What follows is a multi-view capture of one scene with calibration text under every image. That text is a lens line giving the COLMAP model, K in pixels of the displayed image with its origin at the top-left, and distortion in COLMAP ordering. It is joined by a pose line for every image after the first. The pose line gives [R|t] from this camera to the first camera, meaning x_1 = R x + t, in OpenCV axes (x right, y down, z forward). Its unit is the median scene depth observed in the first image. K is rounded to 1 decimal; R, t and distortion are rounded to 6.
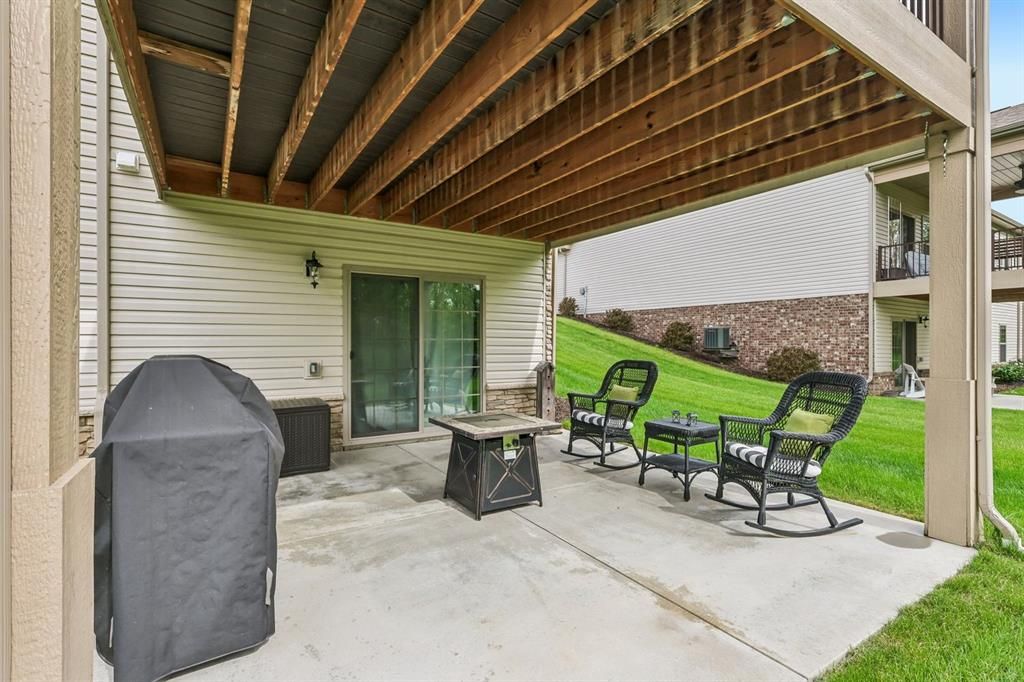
lens RADIAL K [[486.4, 0, 512.0], [0, 486.4, 341.0], [0, 0, 1]] dist [-0.000310, -0.000008]
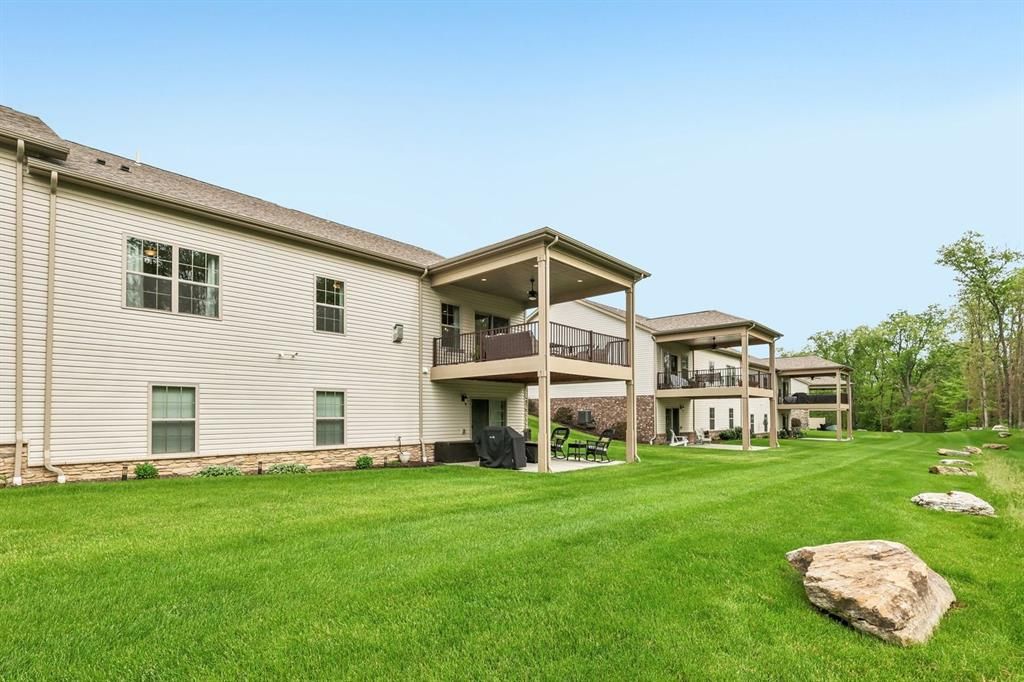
lens RADIAL K [[493.0, 0, 515.7], [0, 493.0, 404.8], [0, 0, 1]] dist [-0.000340, 0.000296]
pose [[0.966026, 0.002175, 0.258434, -0.640604], [0.002900, 0.999810, -0.019258, -0.035015], [-0.258427, 0.019353, 0.965837, -1.499196]]
